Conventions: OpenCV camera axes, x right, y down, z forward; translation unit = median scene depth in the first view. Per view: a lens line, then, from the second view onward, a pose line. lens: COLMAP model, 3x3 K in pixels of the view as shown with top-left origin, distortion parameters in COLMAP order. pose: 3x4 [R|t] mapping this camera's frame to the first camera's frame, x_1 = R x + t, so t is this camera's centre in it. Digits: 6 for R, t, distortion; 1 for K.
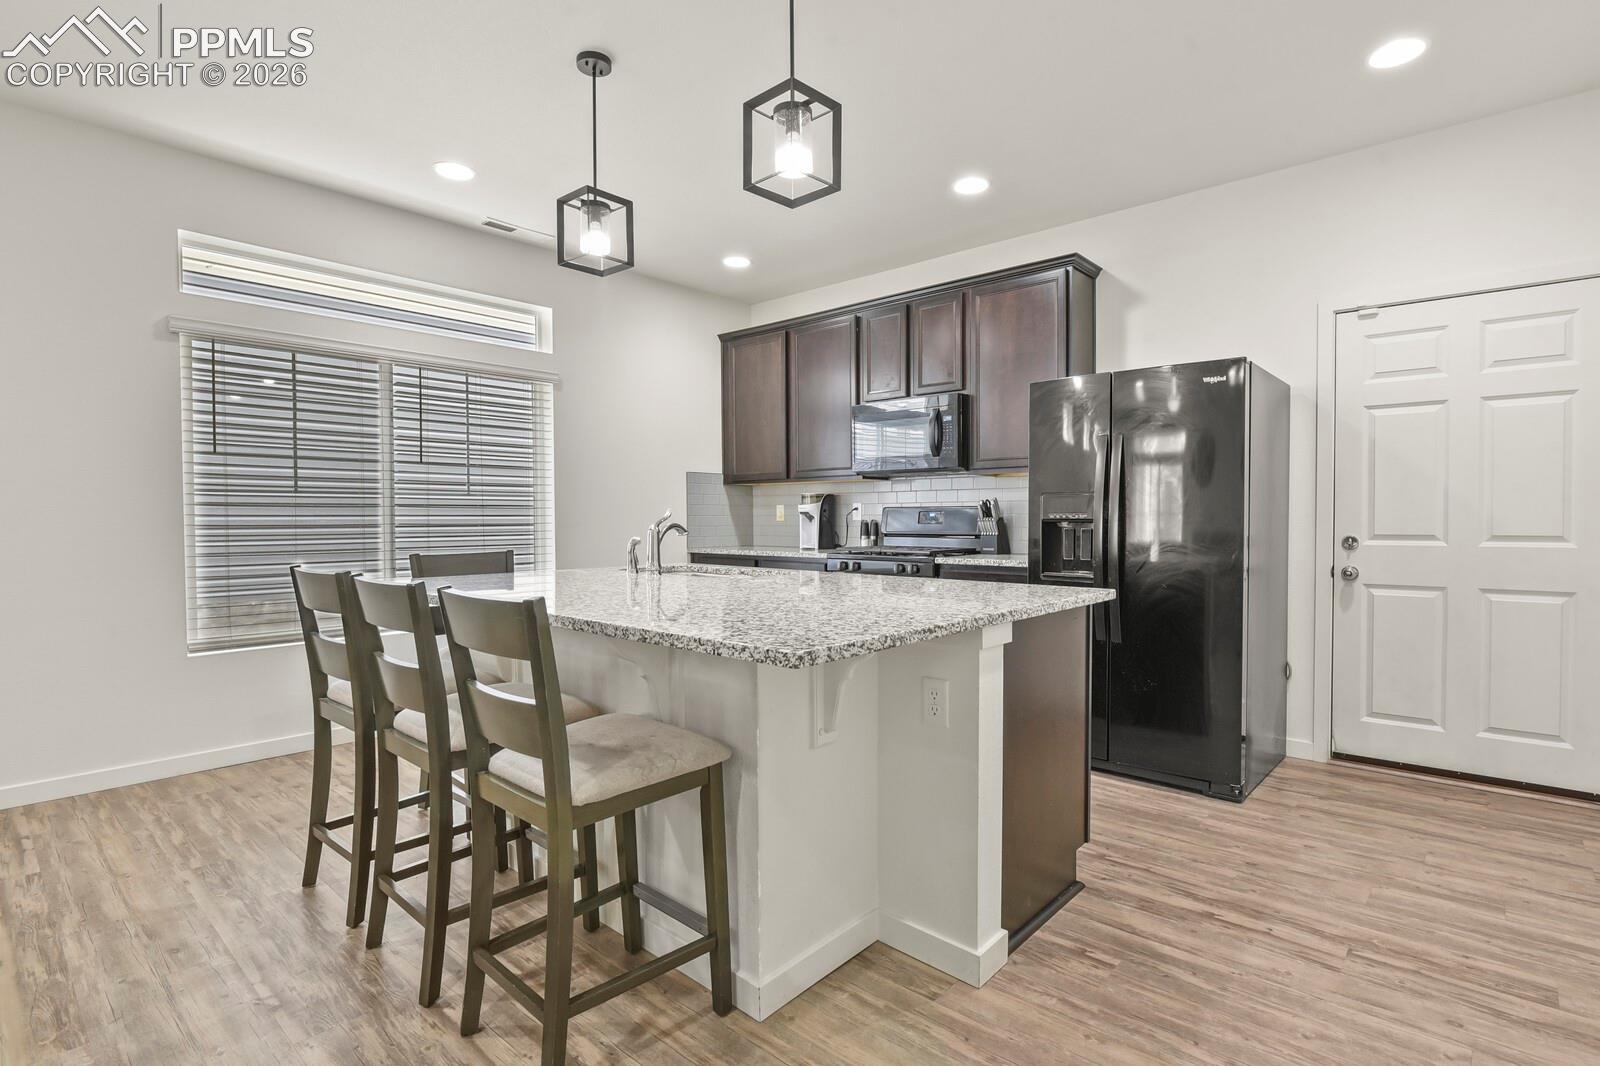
lens RADIAL K [[774.3, 0, 811.0], [0, 774.3, 533.4], [0, 0, 1]] dist [-0.003925, -0.006753]
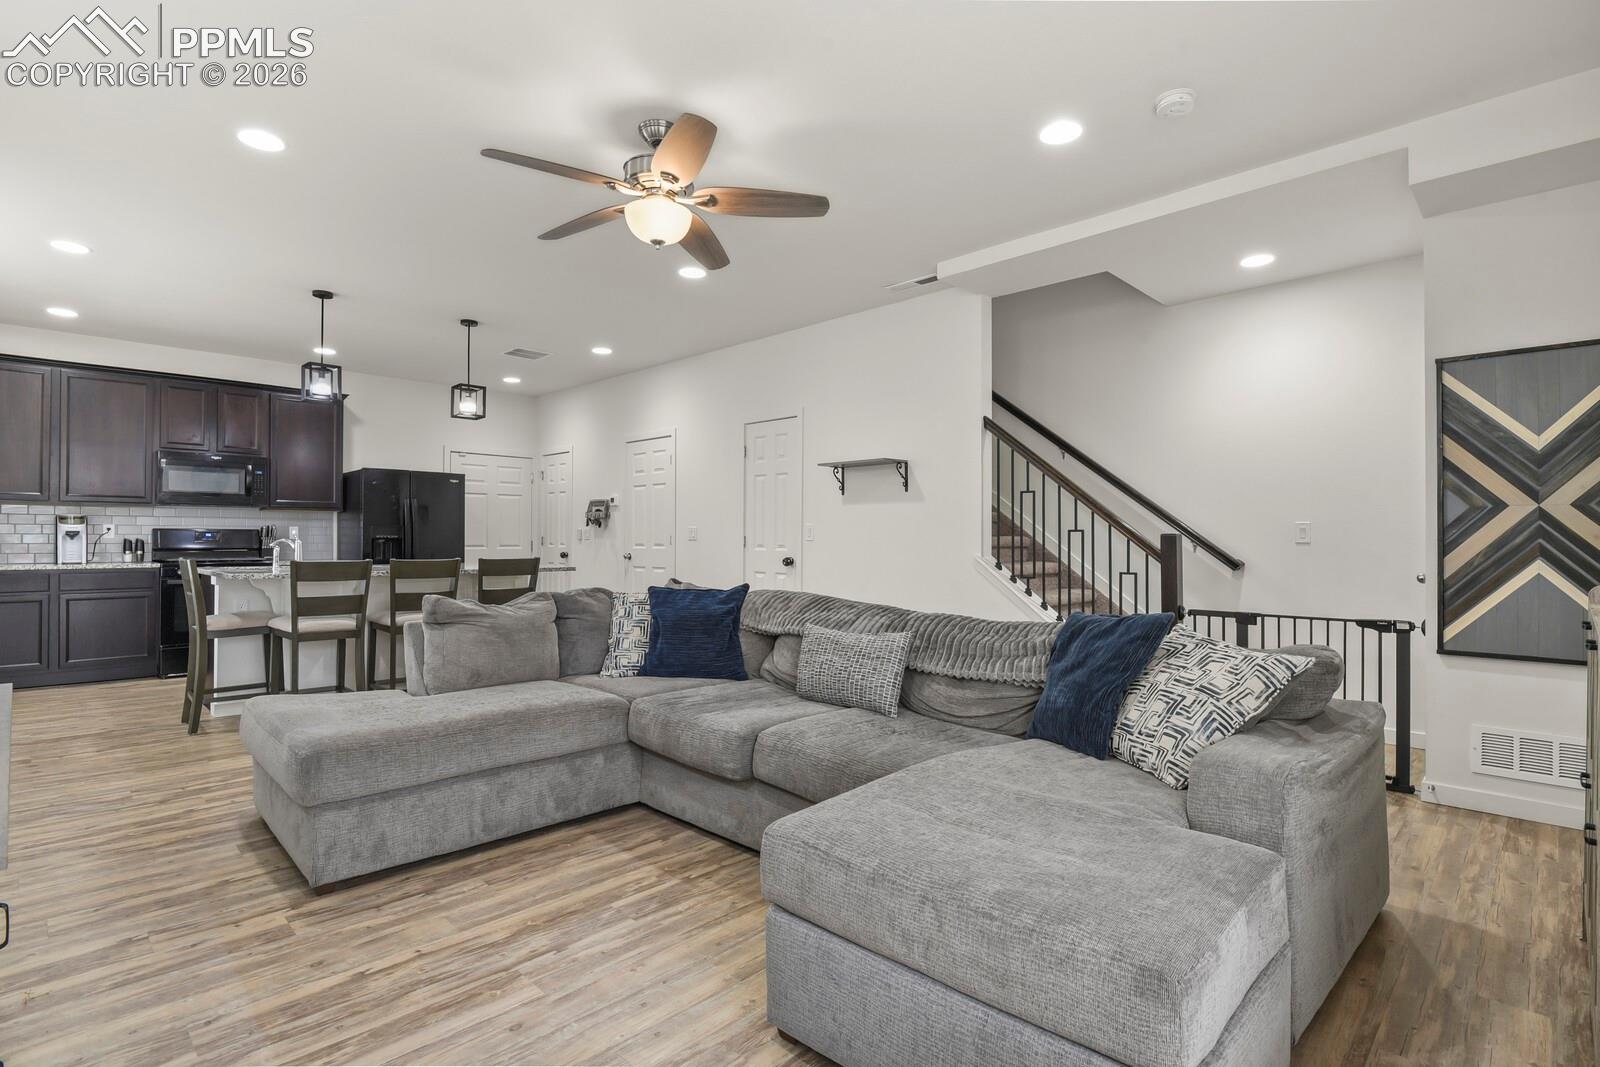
lens RADIAL K [[775.4, 0, 810.2], [0, 775.4, 535.8], [0, 0, 1]] dist [-0.006659, -0.005463]
pose [[0.042563, 0.009898, 0.999045, -1.712533], [0.019382, 0.999755, -0.010730, 0.019211], [-0.998906, 0.019820, 0.042361, -0.209237]]
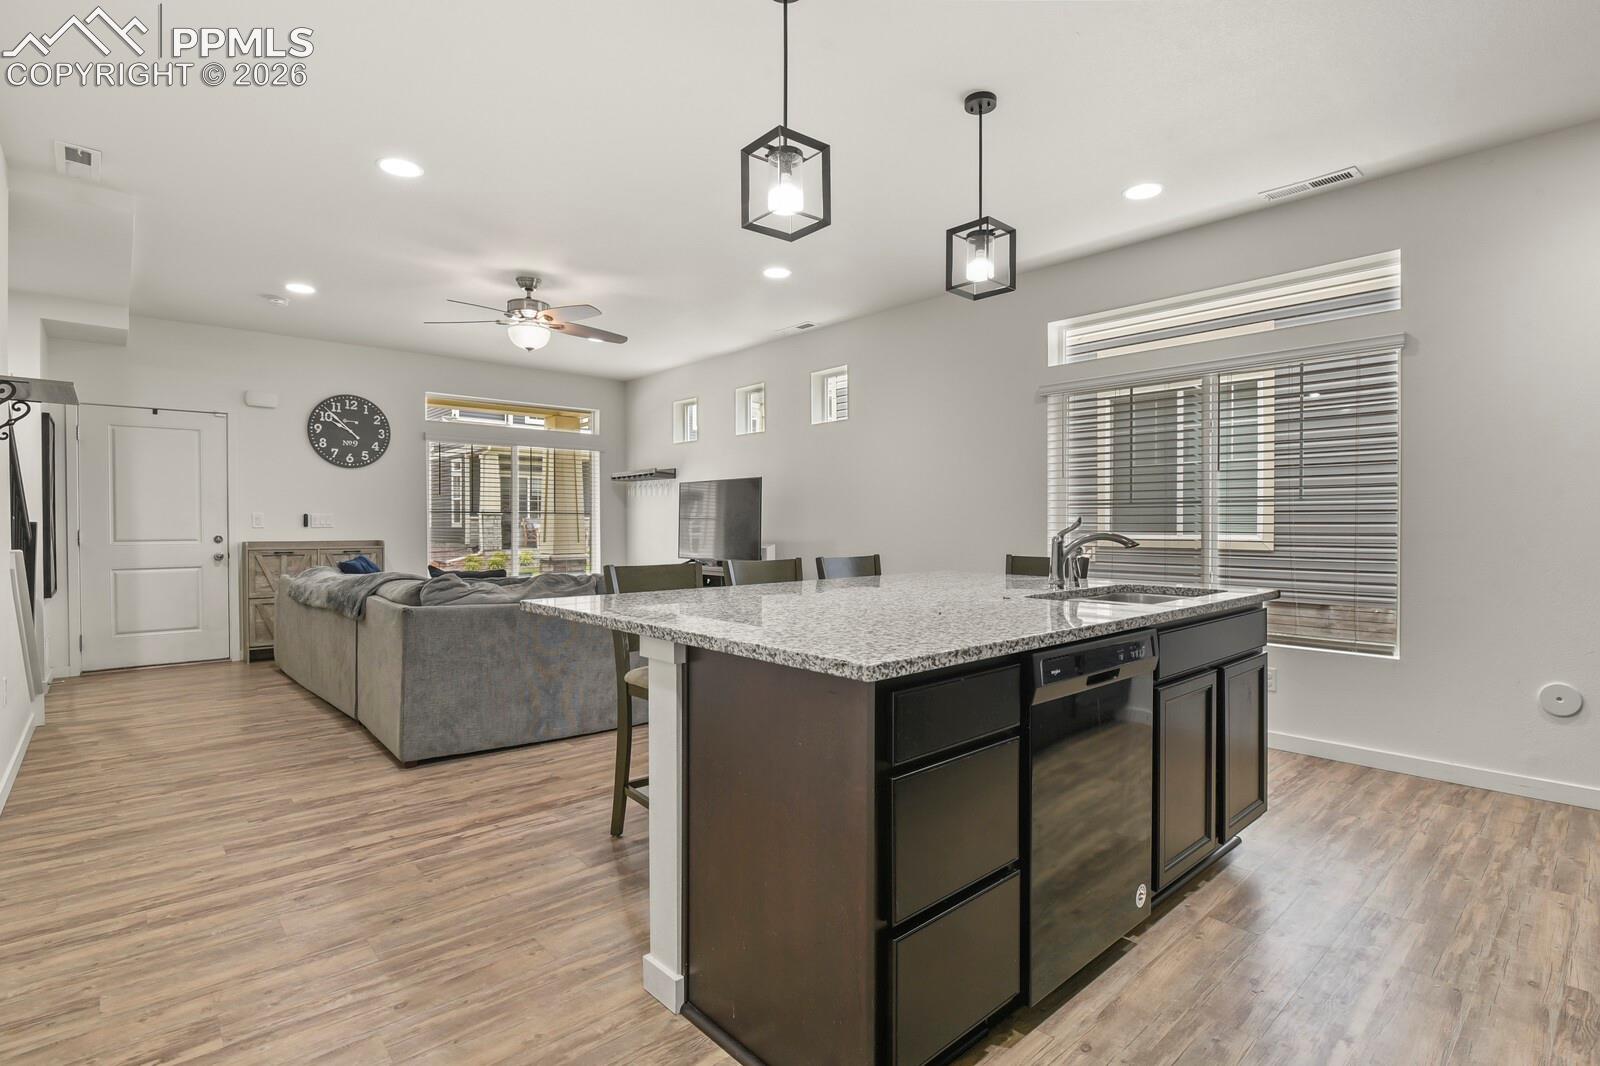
lens RADIAL K [[775.4, 0, 810.2], [0, 775.4, 535.3], [0, 0, 1]] dist [-0.006659, -0.005463]
pose [[-0.102928, 0.017477, -0.994535, 0.663544], [-0.022740, 0.999543, 0.019918, -0.019431], [0.994429, 0.024665, -0.102483, 0.722481]]
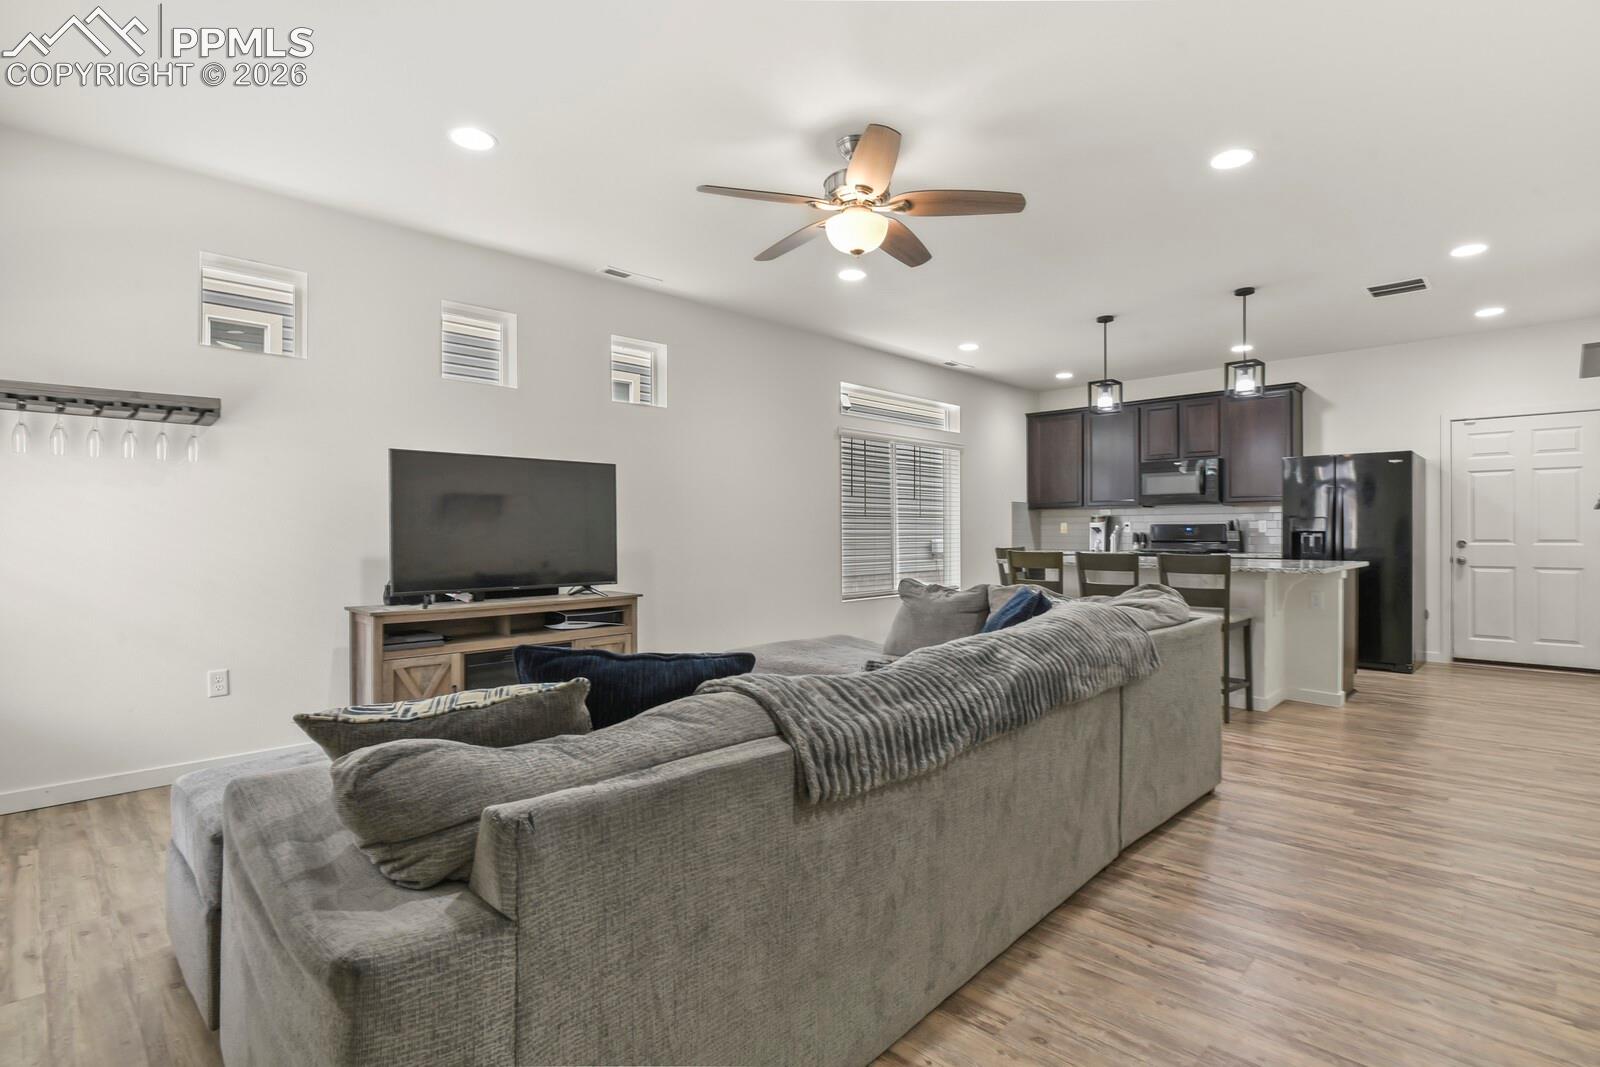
lens RADIAL K [[774.3, 0, 811.0], [0, 774.3, 533.9], [0, 0, 1]] dist [-0.003925, -0.006753]
pose [[0.999085, 0.001226, -0.042743, -0.820622], [-0.002068, 0.999805, -0.019657, 0.027991], [0.042710, 0.019728, 0.998893, -0.957782]]
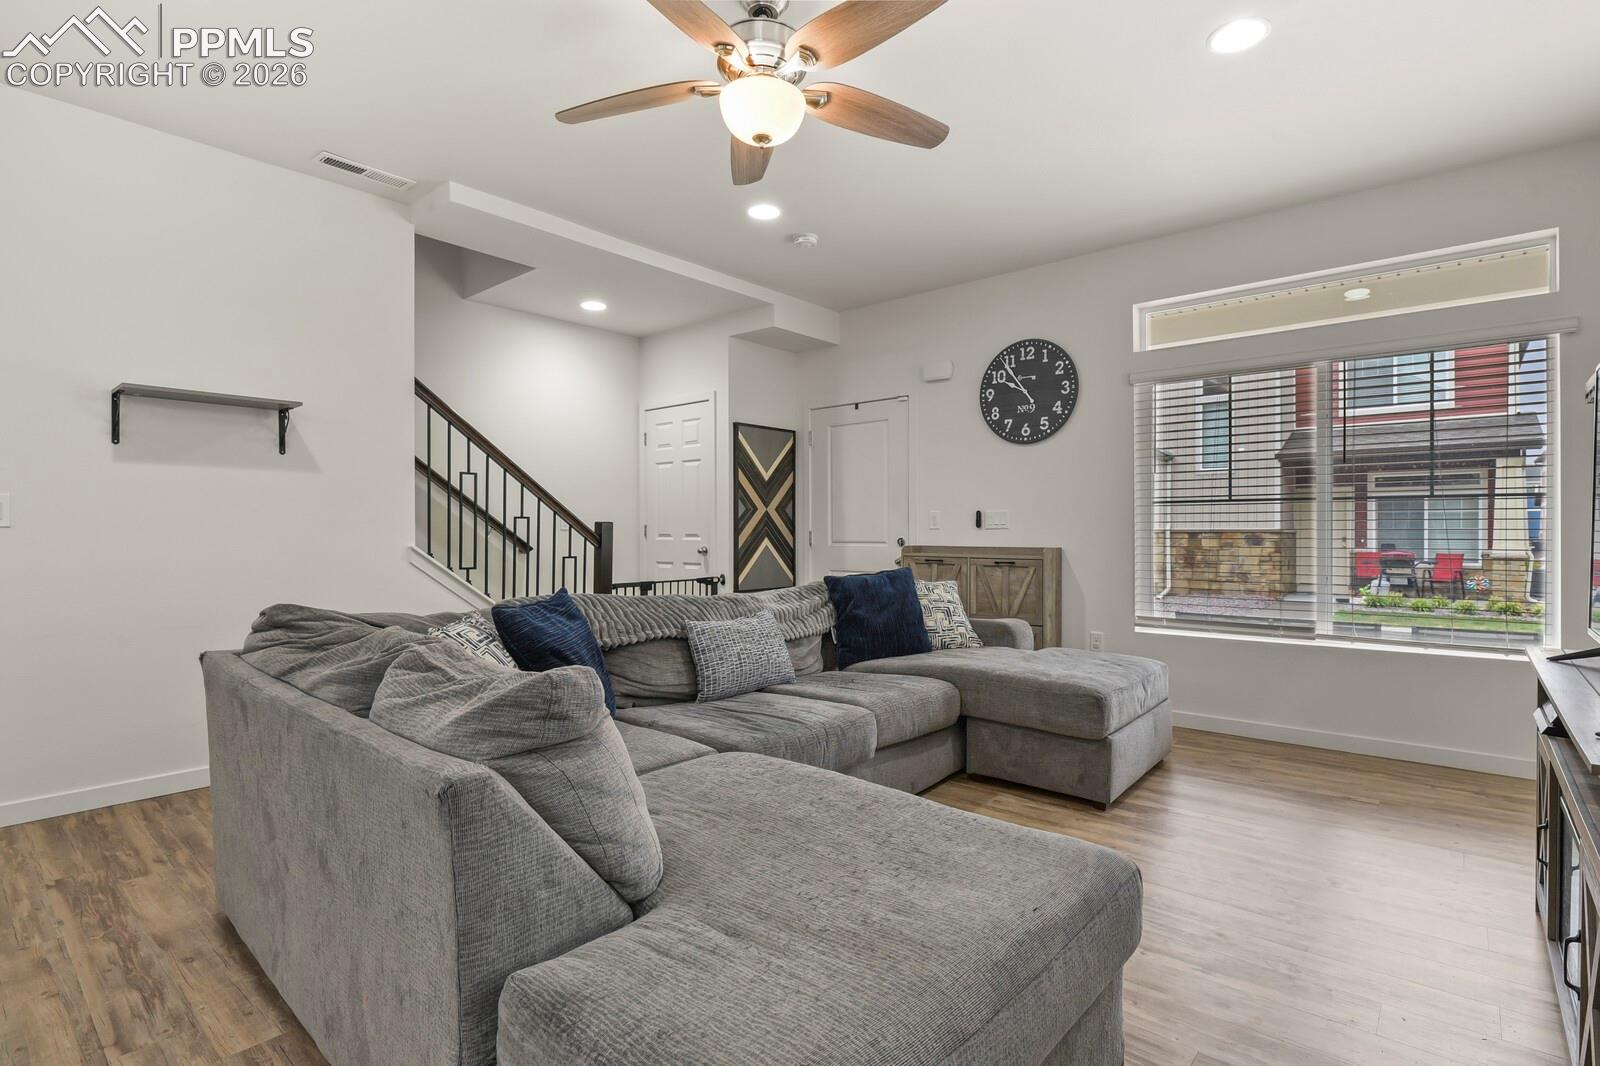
lens RADIAL K [[770.3, 0, 809.4], [0, 770.3, 535.2], [0, 0, 1]] dist [-0.003347, -0.007498]
pose [[-0.999706, 0.003770, -0.023950, -0.828589], [0.003061, 0.999559, 0.029553, -0.002541], [0.024051, 0.029471, -0.999276, 0.723184]]
